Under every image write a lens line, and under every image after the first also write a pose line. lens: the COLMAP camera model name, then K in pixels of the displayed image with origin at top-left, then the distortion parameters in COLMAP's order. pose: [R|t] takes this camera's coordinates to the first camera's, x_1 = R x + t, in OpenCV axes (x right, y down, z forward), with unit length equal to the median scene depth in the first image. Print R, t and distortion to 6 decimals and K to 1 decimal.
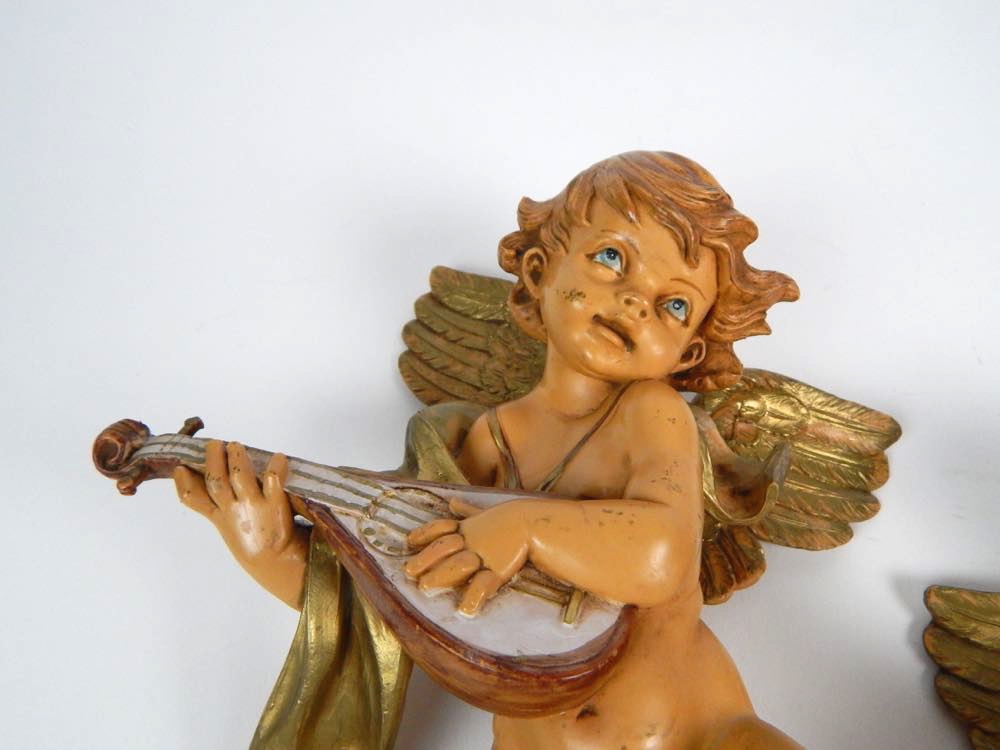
lens RADIAL K [[728.1, 0, 501.8], [0, 728.1, 383.1], [0, 0, 1]] dist [0.013019, -0.001259]
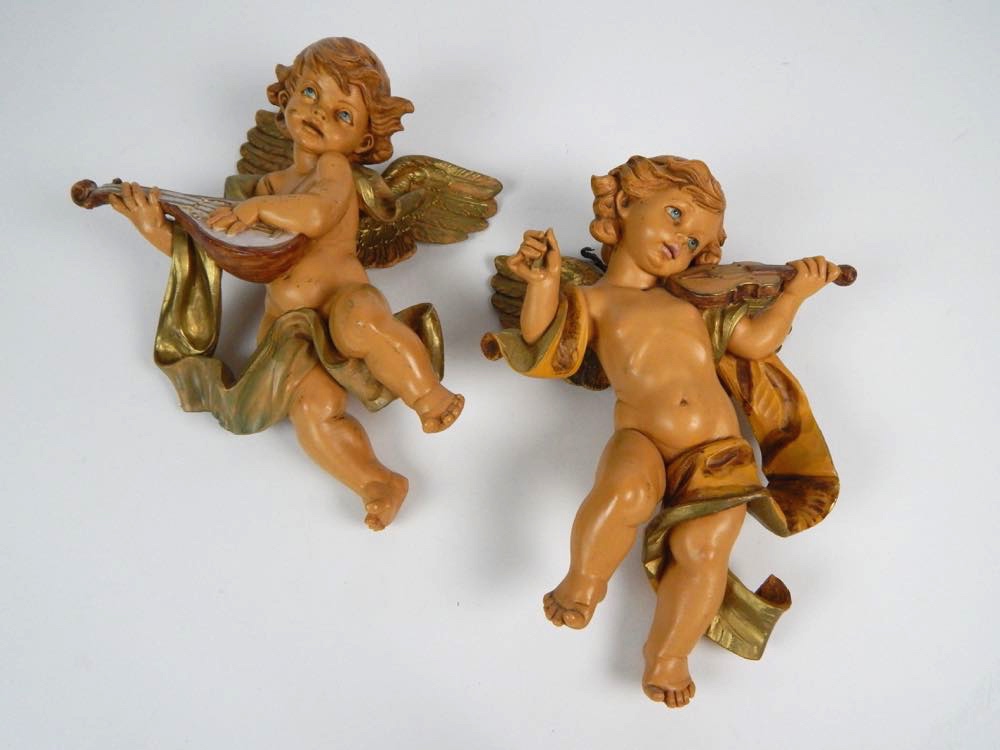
lens RADIAL K [[727.6, 0, 505.9], [0, 727.6, 374.2], [0, 0, 1]] dist [0.005798, -0.000311]
pose [[0.998099, -0.053488, 0.030622, 0.603544], [0.048868, 0.989550, 0.135655, 0.373285], [-0.037558, -0.133901, 0.990283, -1.203693]]
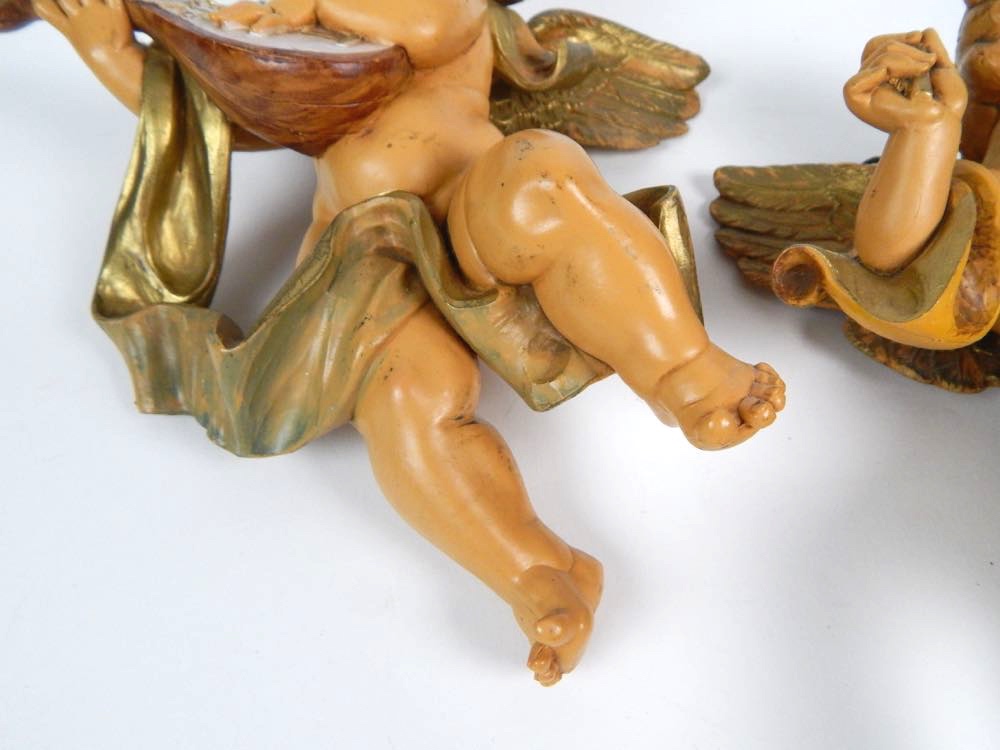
lens RADIAL K [[728.0, 0, 500.0], [0, 728.0, 375.0], [0, 0, 1]] dist [0.008958, 0.002620]
pose [[0.999570, -0.026383, 0.012774, 0.246463], [0.026220, 0.999575, 0.012777, 0.661149], [-0.013106, -0.012436, 0.999837, -0.173662]]
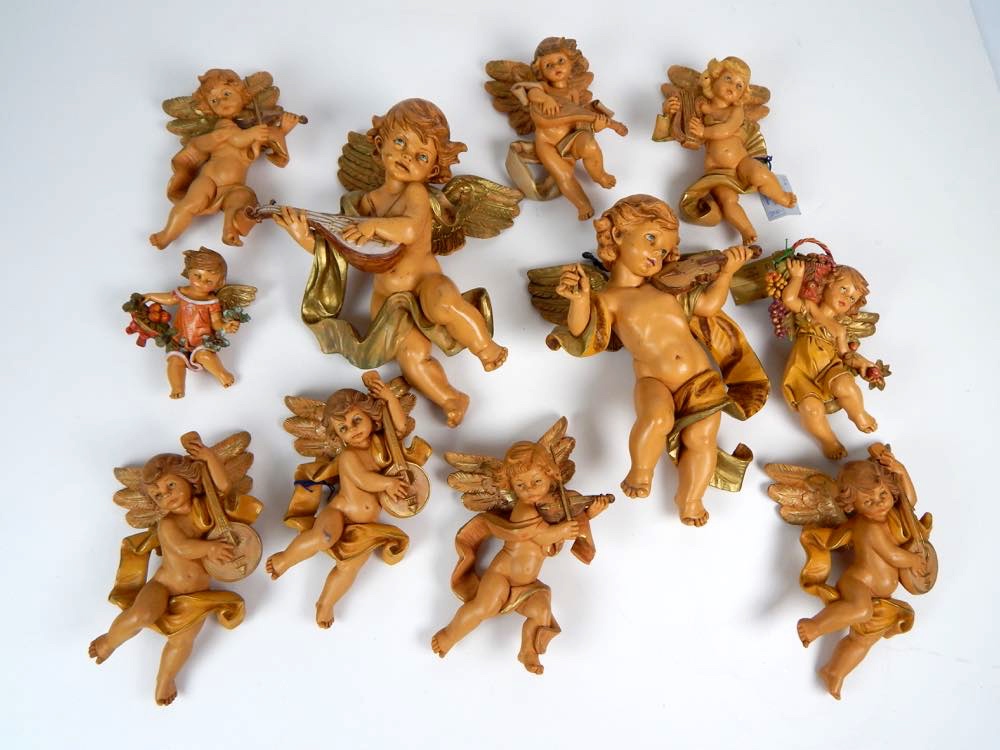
lens RADIAL K [[727.6, 0, 505.9], [0, 727.6, 374.2], [0, 0, 1]] dist [0.005798, -0.000311]
pose [[0.996498, -0.058842, 0.059409, 0.358389], [0.039685, 0.958184, 0.283386, -0.083302], [-0.073600, -0.280036, 0.957164, -2.319714]]
